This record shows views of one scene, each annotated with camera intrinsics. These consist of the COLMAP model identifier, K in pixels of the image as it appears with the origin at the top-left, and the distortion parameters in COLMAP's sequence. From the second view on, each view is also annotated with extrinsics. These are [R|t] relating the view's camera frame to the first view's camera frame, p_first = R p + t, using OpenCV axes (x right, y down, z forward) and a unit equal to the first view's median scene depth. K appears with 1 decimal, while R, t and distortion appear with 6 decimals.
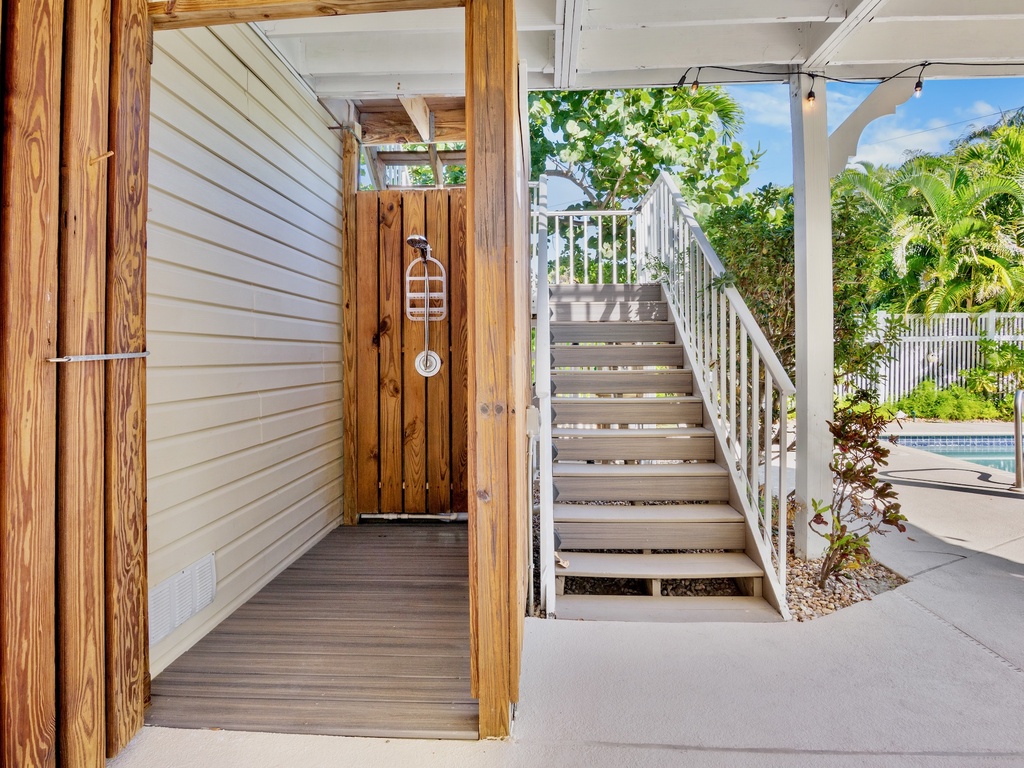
lens RADIAL K [[594.3, 0, 512.3], [0, 594.3, 356.1], [0, 0, 1]] dist [-0.013337, -0.001380]
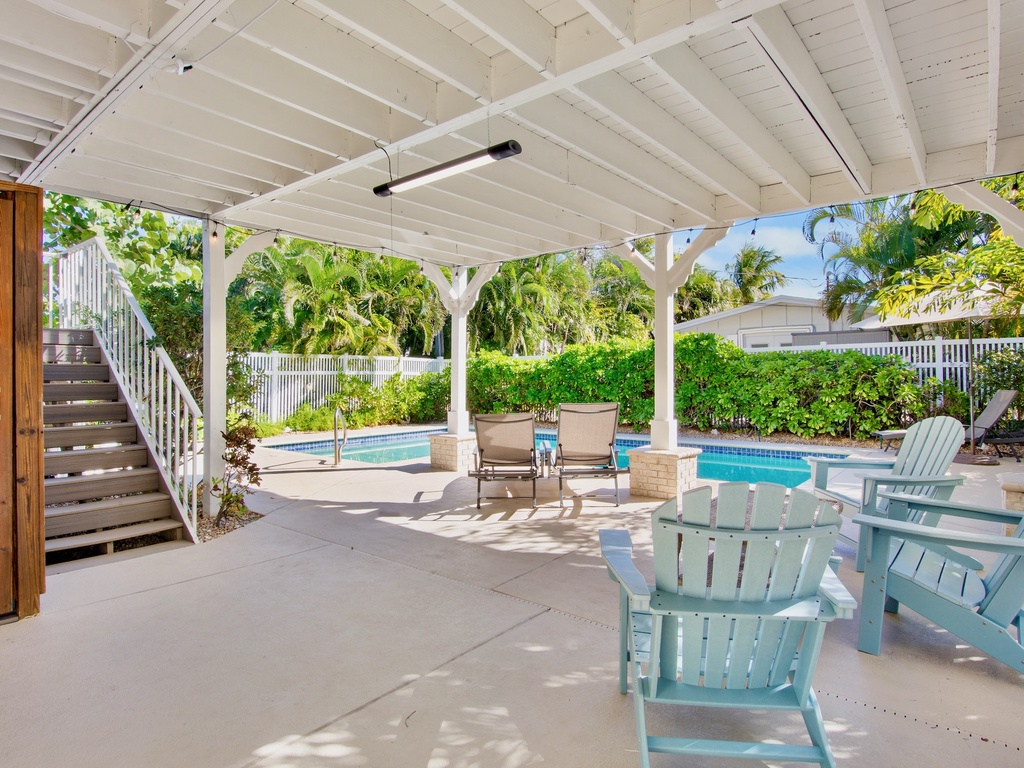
lens RADIAL K [[571.1, 0, 509.2], [0, 571.1, 374.2], [0, 0, 1]] dist [-0.024365, -0.001870]
pose [[0.596878, 0.011167, 0.802254, -0.224566], [-0.000476, 0.999908, -0.013564, -0.026525], [-0.802332, 0.007714, 0.596829, -0.502138]]
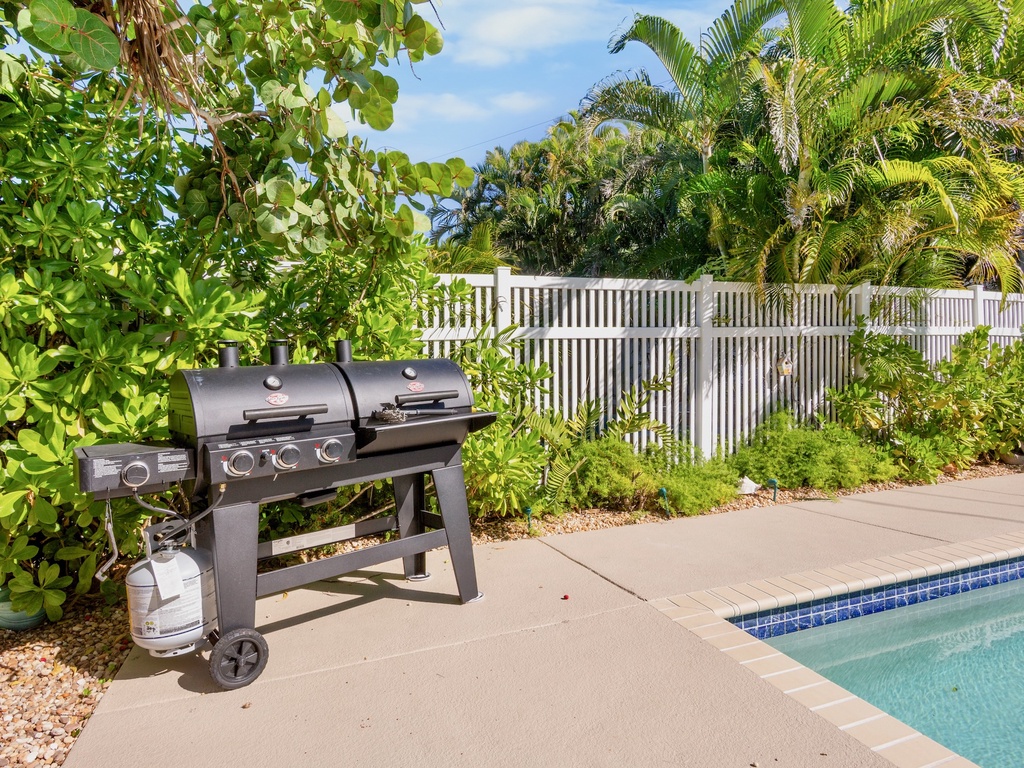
lens RADIAL K [[571.1, 0, 509.2], [0, 571.1, 374.2], [0, 0, 1]] dist [-0.024365, -0.001870]
pose [[0.930517, -0.022033, 0.365585, 0.924244], [0.017670, 0.999727, 0.015277, -0.009681], [-0.365821, -0.007756, 0.930653, 1.927525]]
